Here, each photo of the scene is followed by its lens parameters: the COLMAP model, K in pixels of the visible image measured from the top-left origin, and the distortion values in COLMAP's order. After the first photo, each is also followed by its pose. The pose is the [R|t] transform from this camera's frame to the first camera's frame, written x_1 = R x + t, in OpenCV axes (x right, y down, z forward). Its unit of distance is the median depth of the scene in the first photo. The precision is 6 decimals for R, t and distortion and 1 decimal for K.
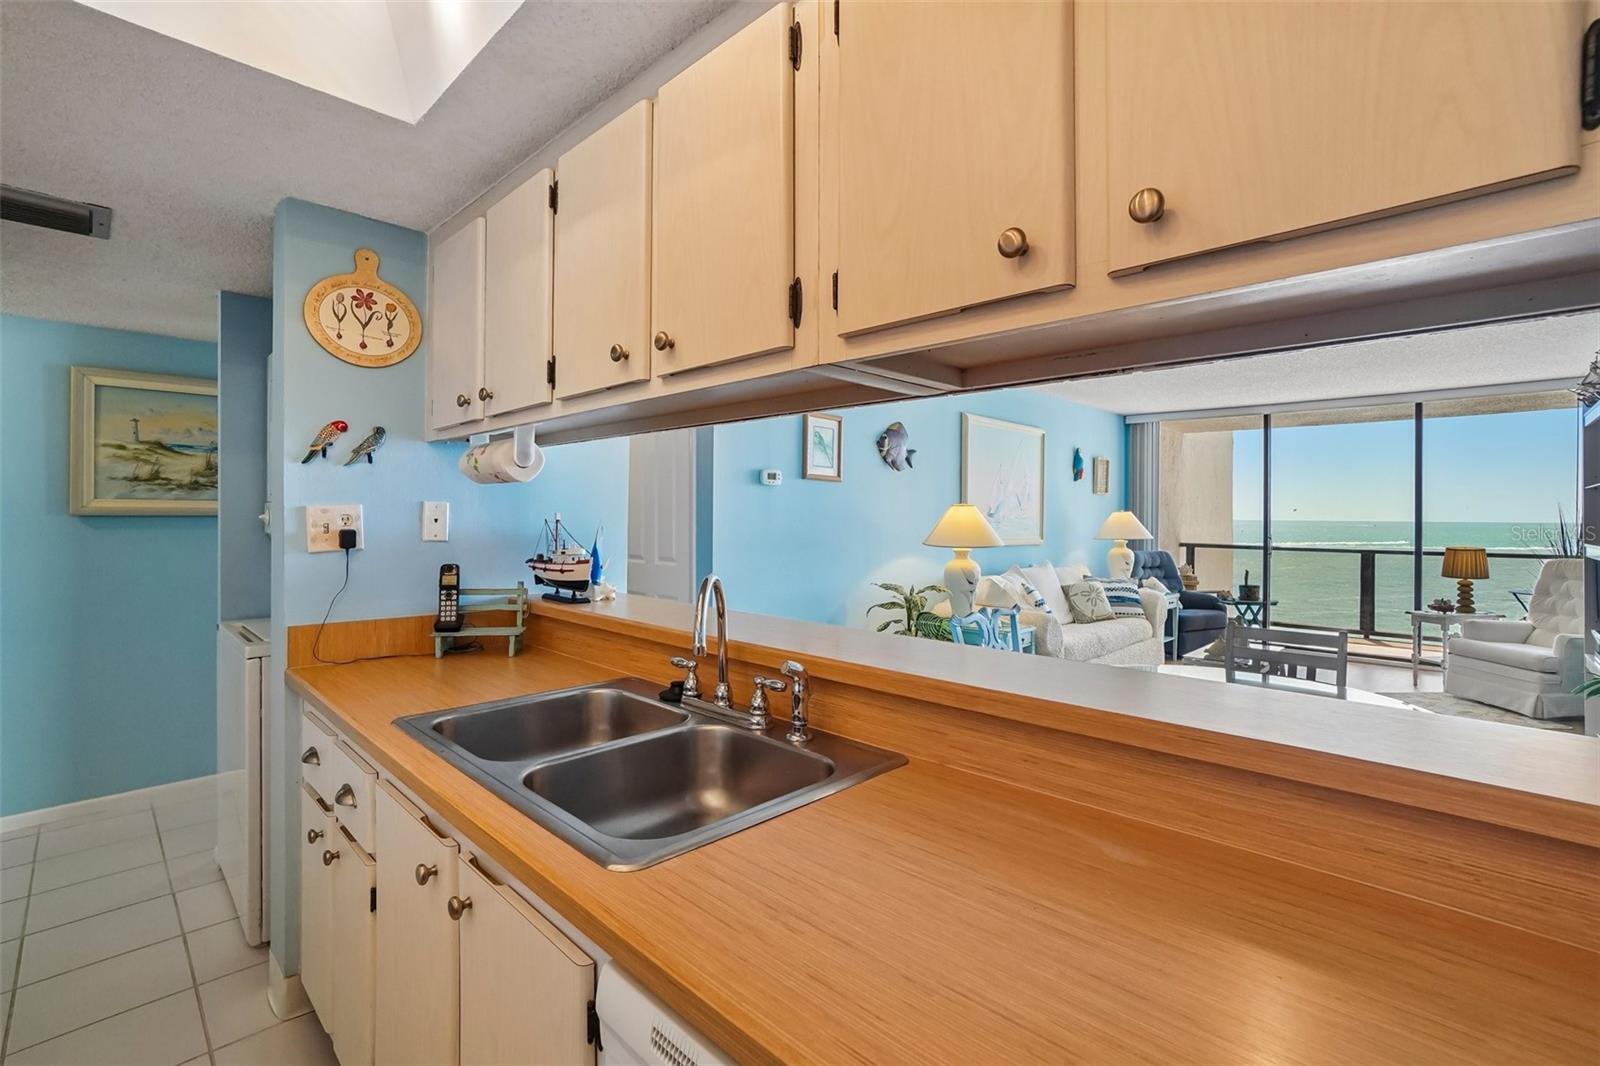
lens RADIAL K [[726.7, 0, 798.7], [0, 726.7, 517.5], [0, 0, 1]] dist [-0.058831, 0.024536]
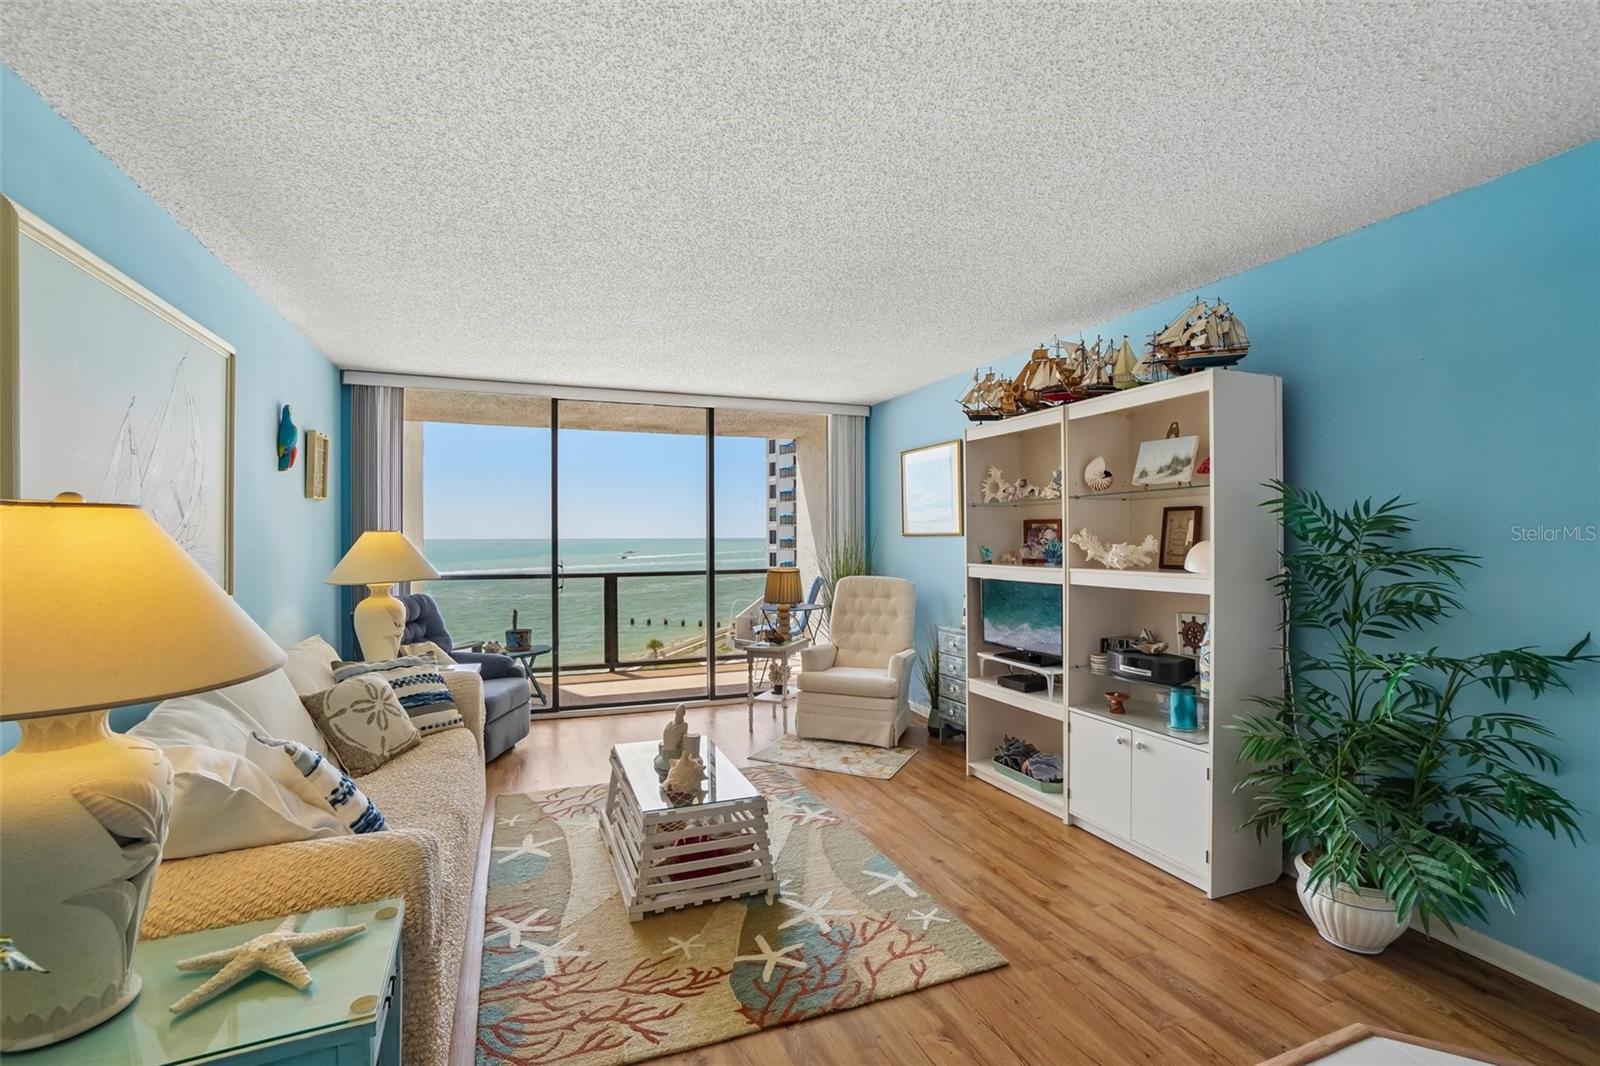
lens RADIAL K [[716.1, 0, 801.3], [0, 716.1, 540.3], [0, 0, 1]] dist [-0.052217, 0.024680]
pose [[0.399009, -0.012955, 0.916856, 0.086661], [0.008376, 0.999910, 0.010483, -0.004362], [-0.916909, 0.003496, 0.399081, 0.512836]]
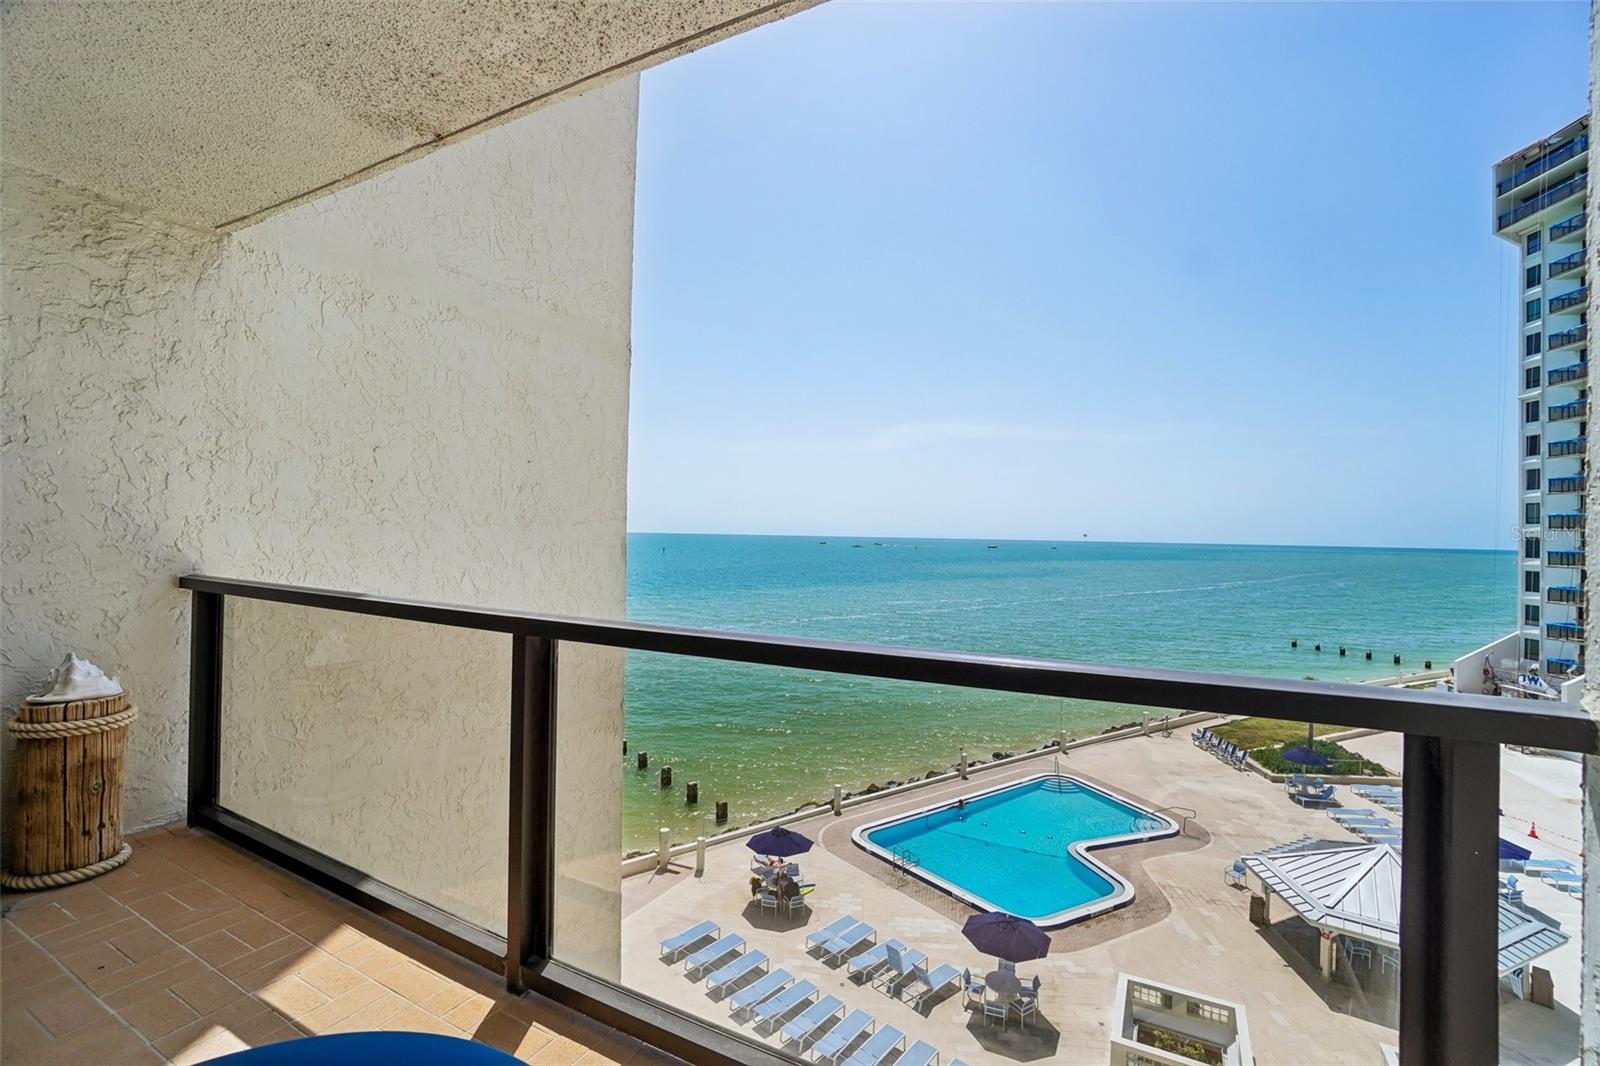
lens RADIAL K [[709.9, 0, 801.0], [0, 709.9, 528.9], [0, 0, 1]] dist [-0.067790, 0.024223]
pose [[0.957034, 0.015692, 0.289552, 1.019716], [-0.014517, 0.999875, -0.006205, 0.018884], [-0.289613, 0.001735, 0.957142, 0.927086]]
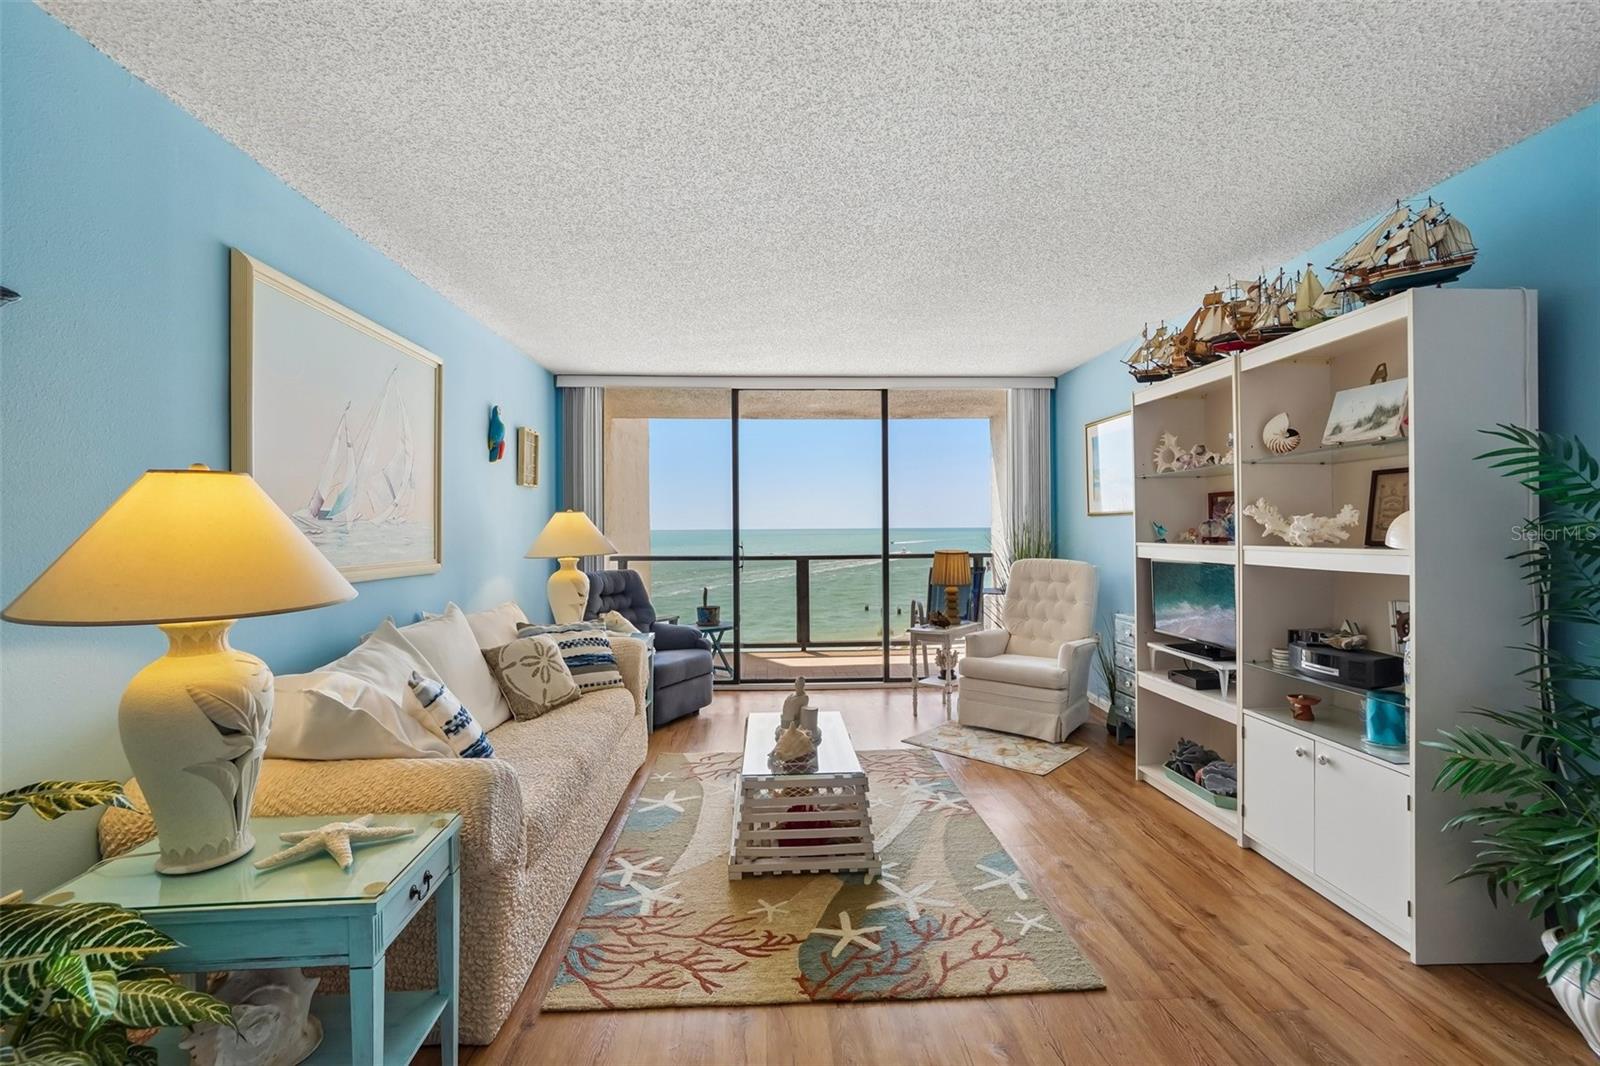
lens RADIAL K [[714.8, 0, 804.2], [0, 714.8, 530.8], [0, 0, 1]] dist [-0.049635, 0.023033]
pose [[0.669240, -0.015466, 0.742885, 0.131569], [0.014374, 0.999866, 0.007868, 0.006143], [-0.742907, 0.005413, 0.669373, 0.452837]]
